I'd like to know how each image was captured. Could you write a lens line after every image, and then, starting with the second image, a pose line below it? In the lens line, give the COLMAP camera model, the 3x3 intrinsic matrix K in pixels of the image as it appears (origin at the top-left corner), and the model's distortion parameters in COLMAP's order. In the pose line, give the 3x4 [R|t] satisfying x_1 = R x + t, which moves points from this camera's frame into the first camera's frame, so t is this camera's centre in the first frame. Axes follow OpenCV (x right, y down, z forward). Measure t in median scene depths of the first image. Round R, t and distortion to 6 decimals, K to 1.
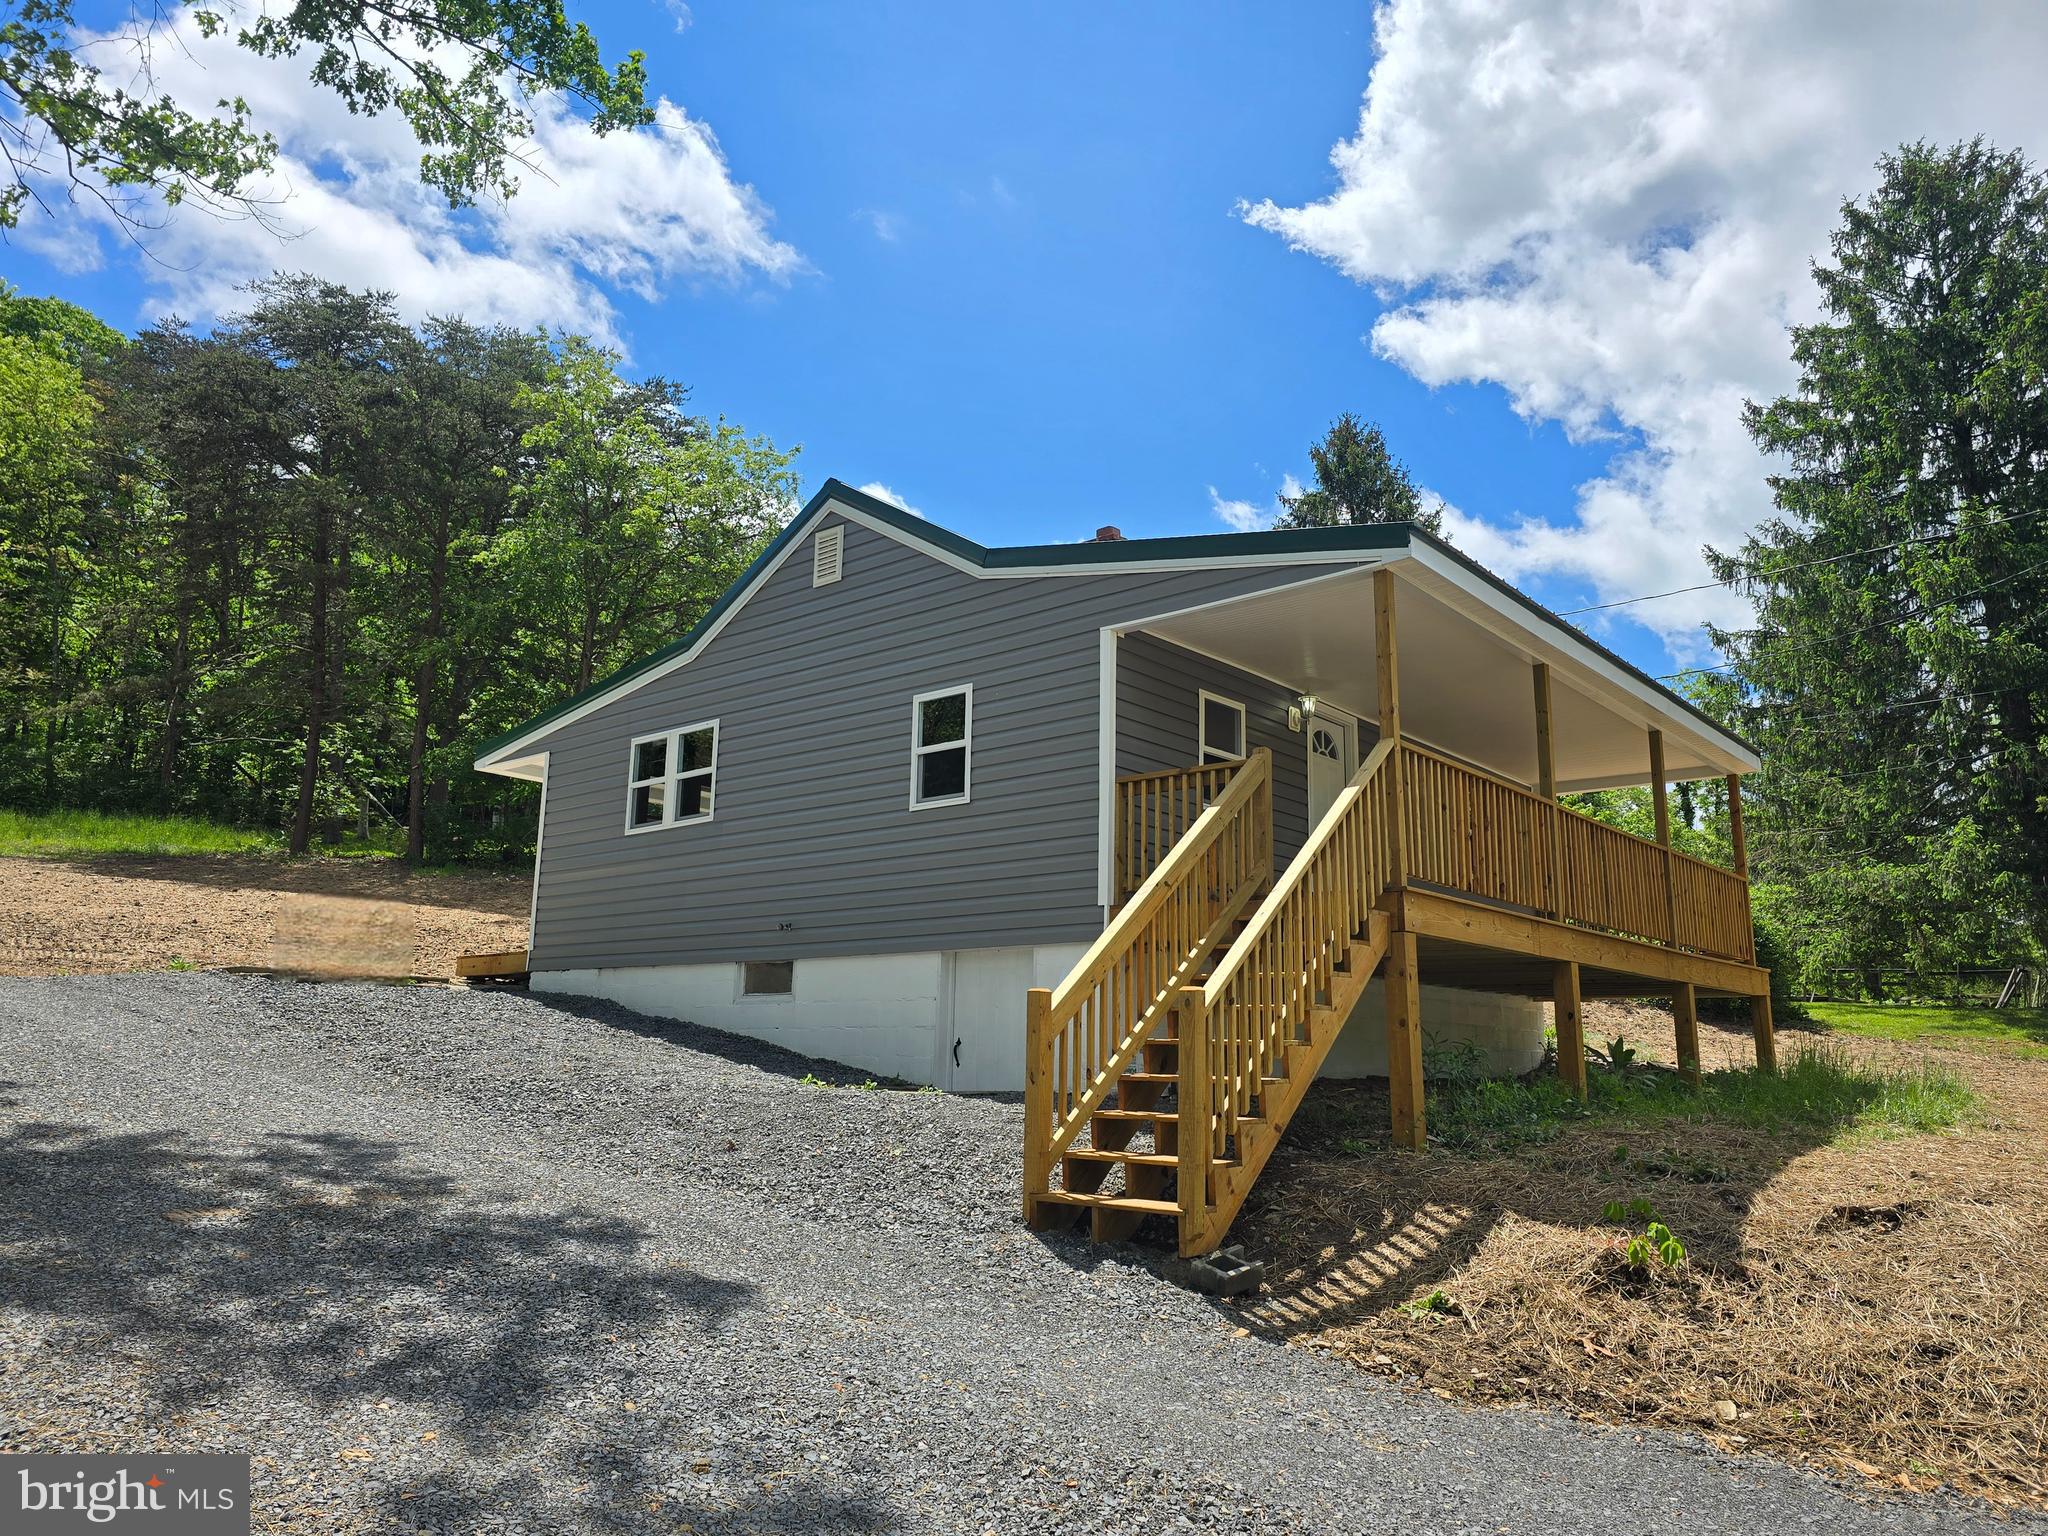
lens RADIAL K [[1398.9, 0, 1026.0], [0, 1398.9, 779.2], [0, 0, 1]] dist [0.019106, -0.011292]
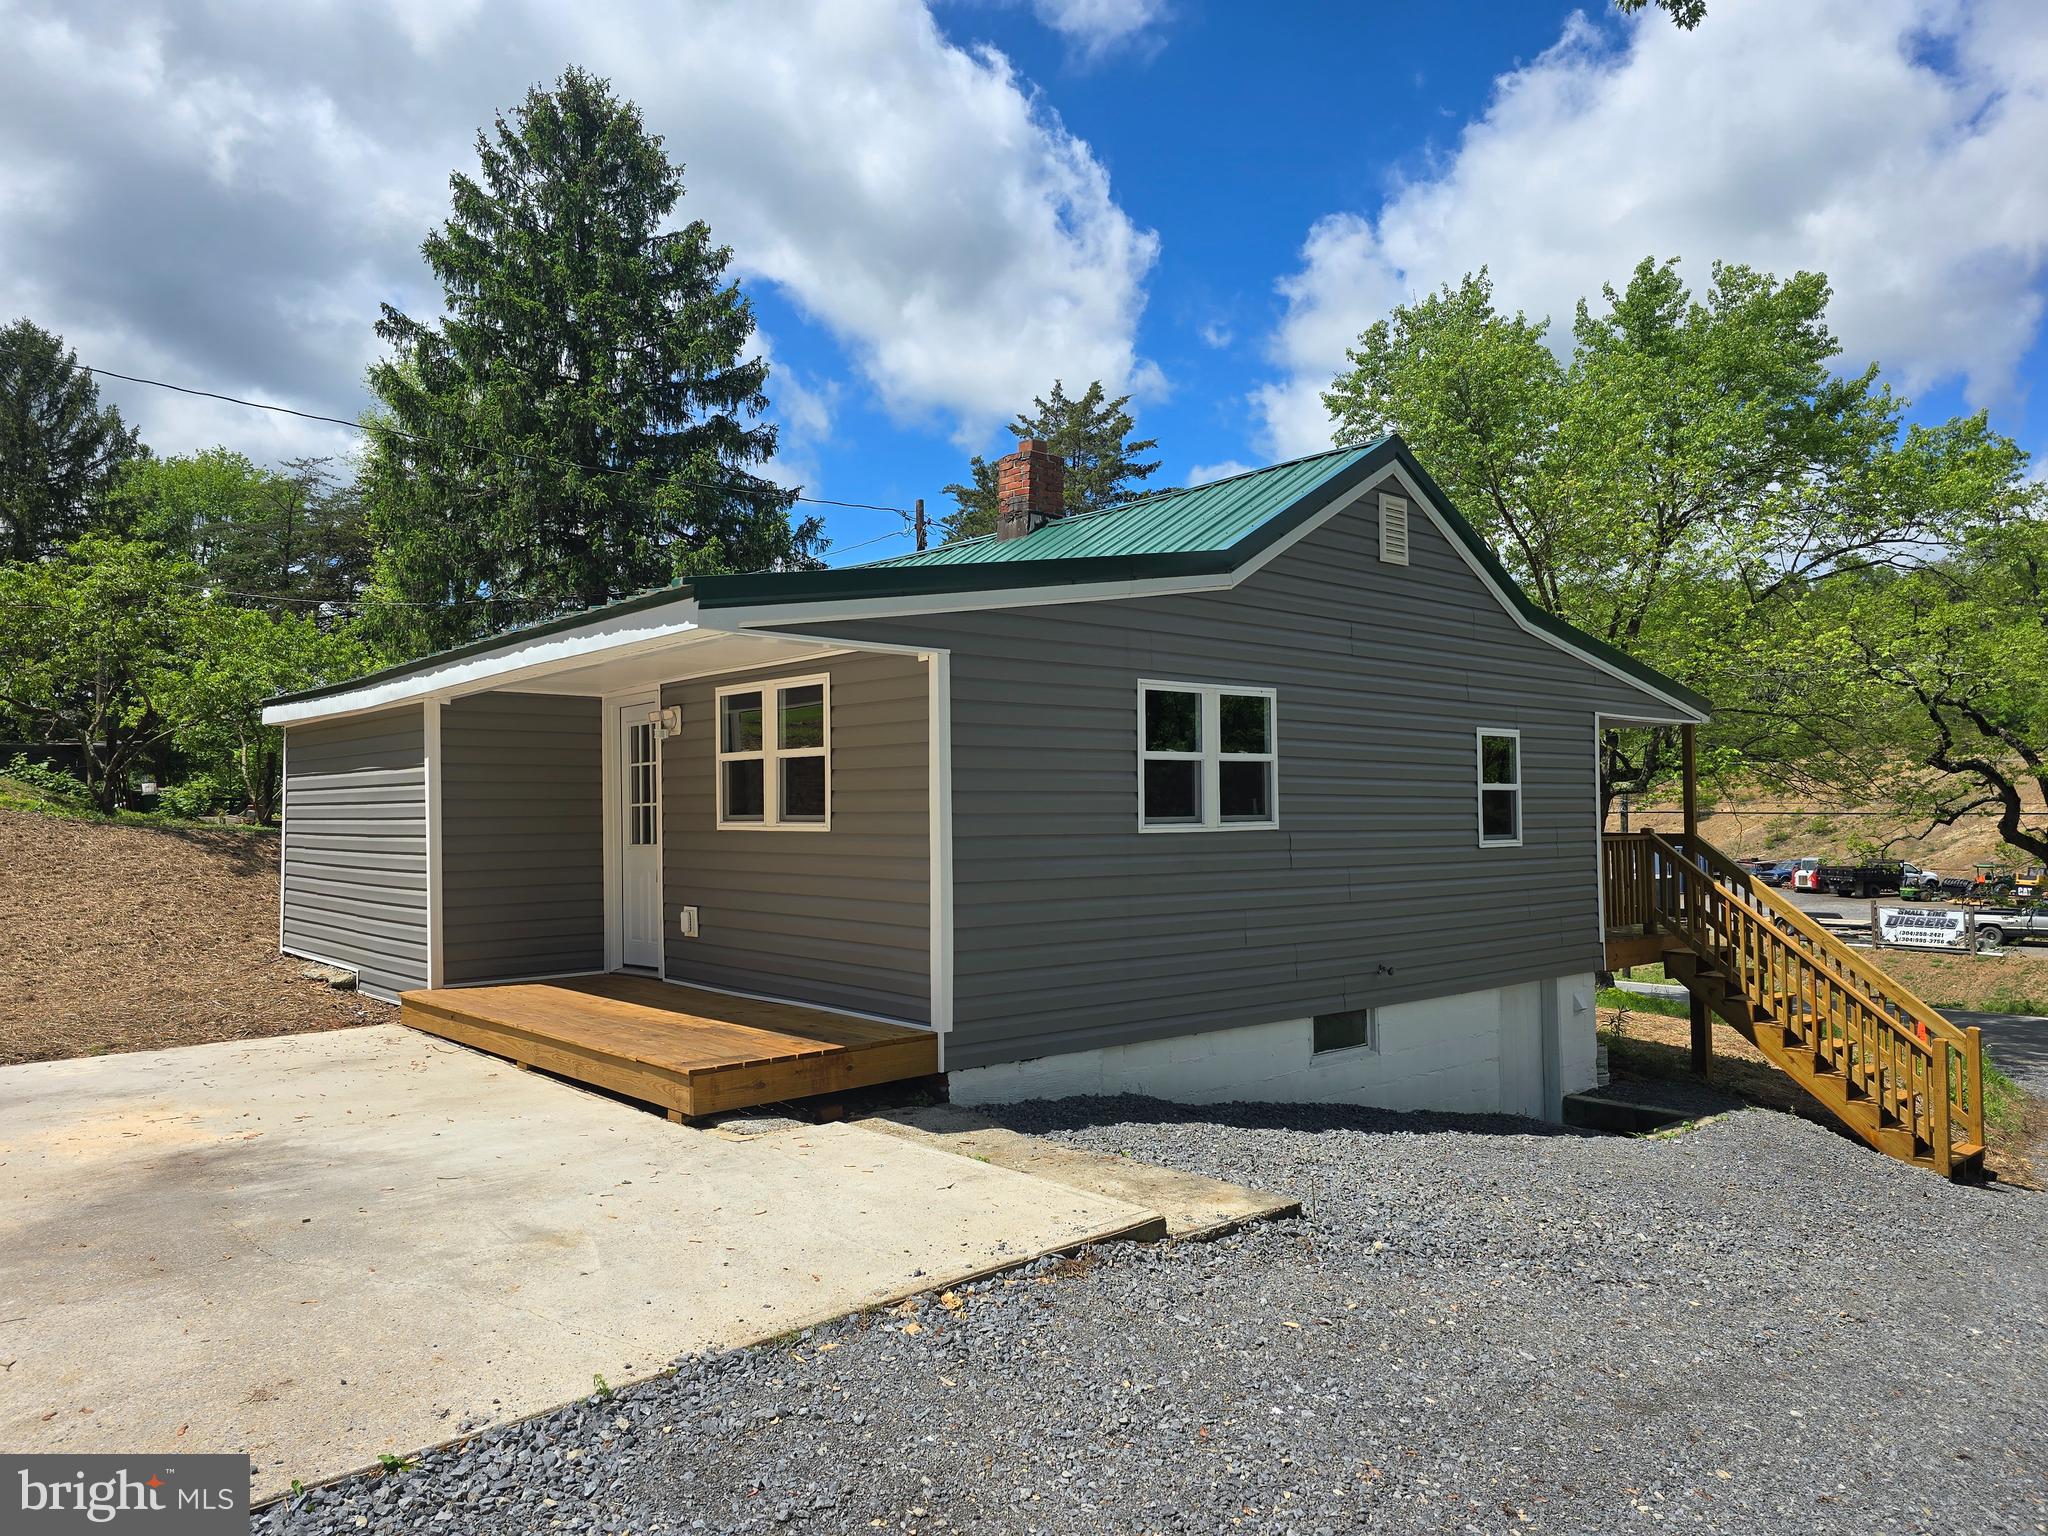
lens RADIAL K [[1398.9, 0, 1027.4], [0, 1398.9, 758.9], [0, 0, 1]] dist [0.019106, -0.011292]
pose [[0.170610, 0.027142, 0.984965, -1.023468], [-0.186298, 0.982480, 0.005196, 0.014579], [-0.967567, -0.184383, 0.172677, 1.053291]]
